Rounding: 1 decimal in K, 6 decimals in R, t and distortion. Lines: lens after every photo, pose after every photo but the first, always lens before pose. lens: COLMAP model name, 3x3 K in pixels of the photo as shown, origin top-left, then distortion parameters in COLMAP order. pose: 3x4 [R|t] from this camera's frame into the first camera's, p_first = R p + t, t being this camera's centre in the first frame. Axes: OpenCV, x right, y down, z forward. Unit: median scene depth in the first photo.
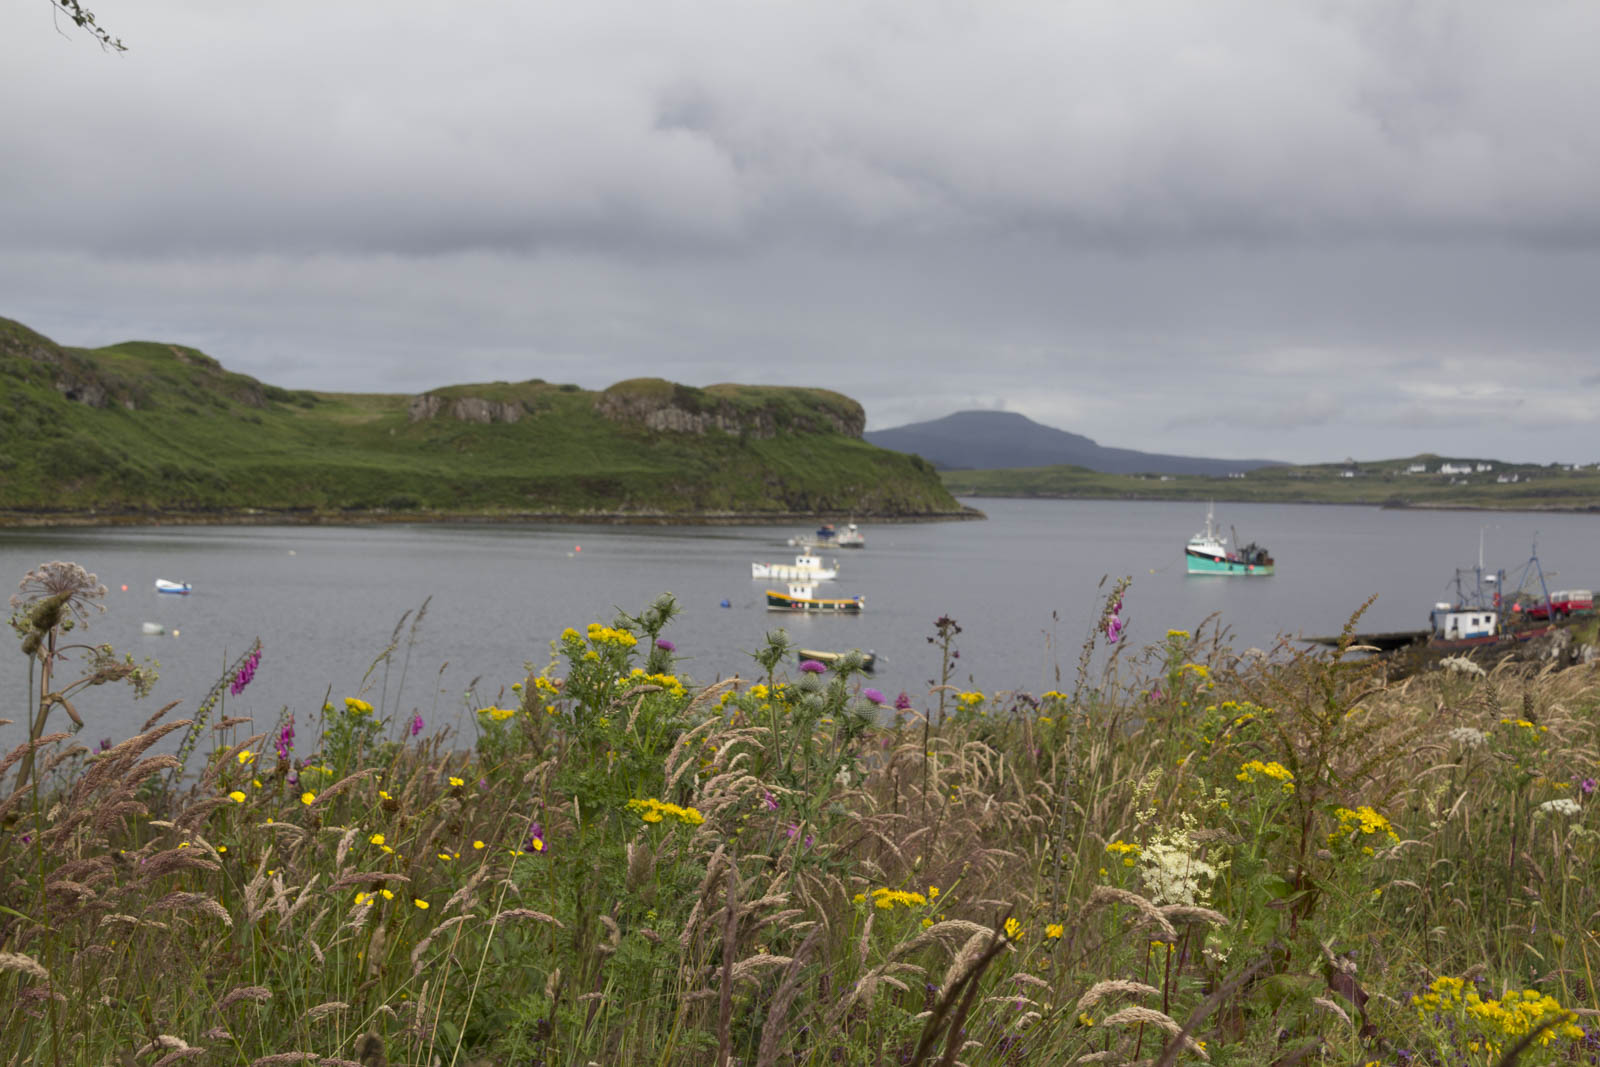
lens RADIAL K [[2613.6, 0, 800.1], [0, 2613.6, 533.5], [0, 0, 1]] dist [-0.005163, 0.000000]
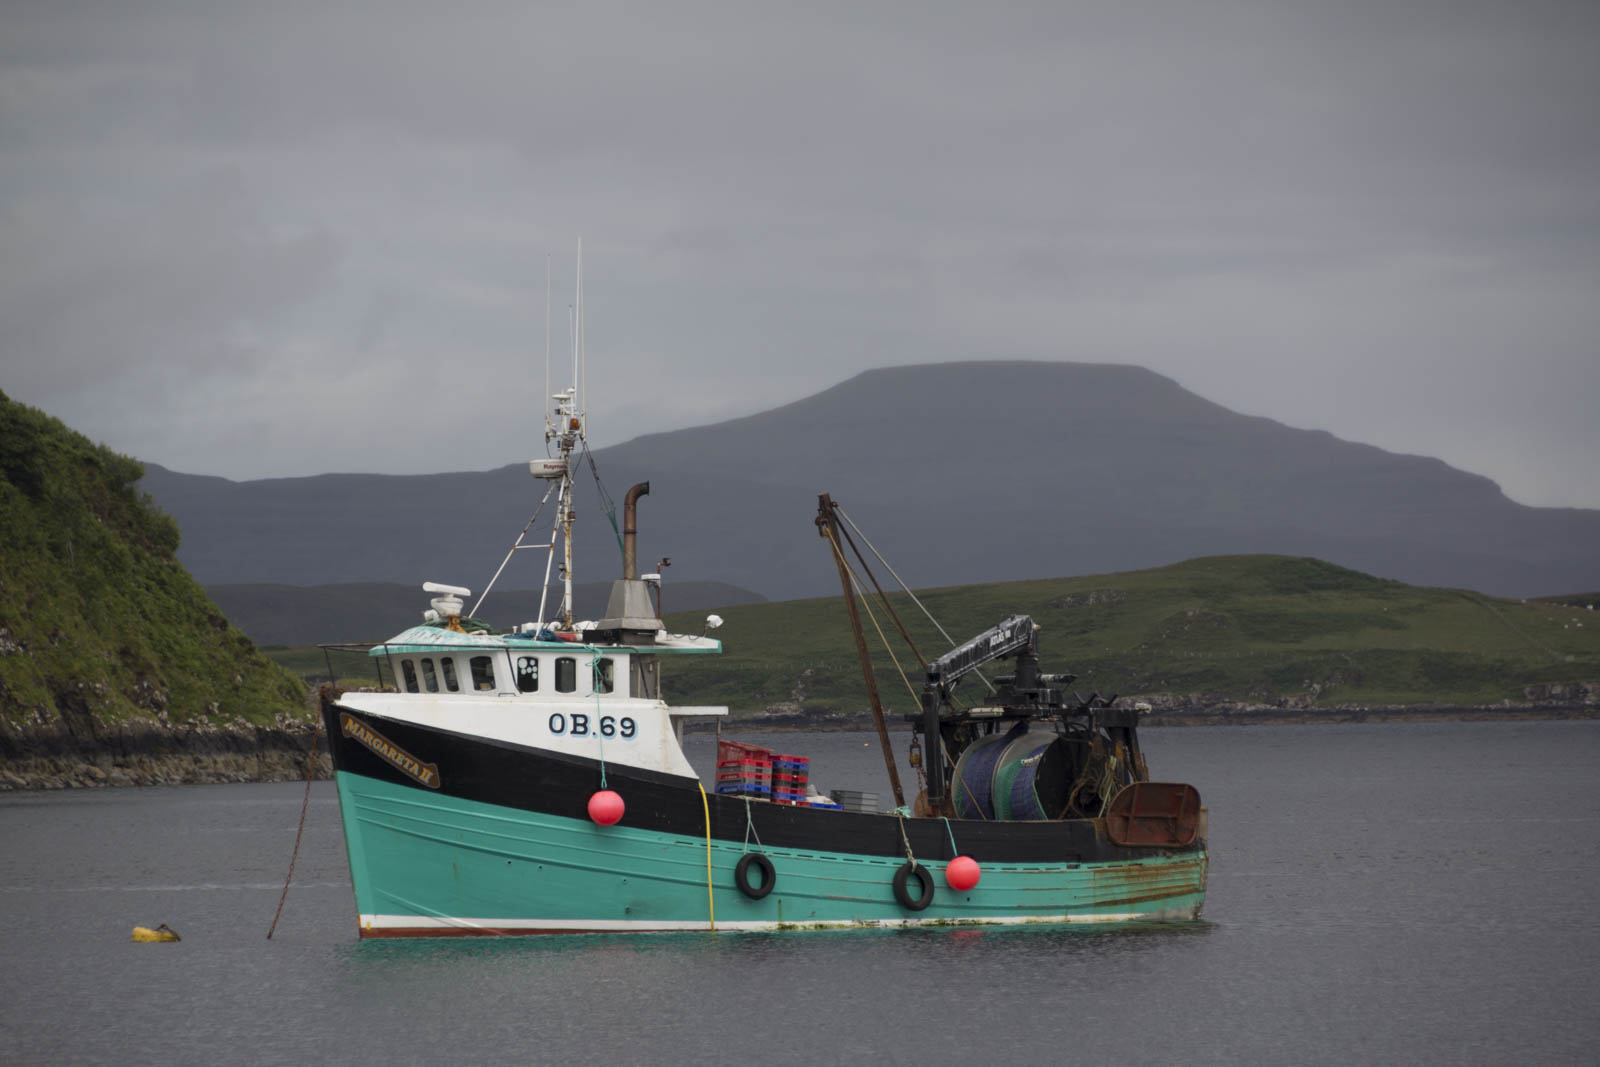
lens RADIAL K [[11469.8, 0, 800.0], [0, 11469.8, 533.4], [0, 0, 1]] dist [-0.608645, 0.000000]
pose [[0.997700, -0.036251, 0.057273, 0.139718], [0.038121, 0.998764, -0.031900, 0.014036], [-0.056046, 0.034010, 0.997849, 0.529319]]
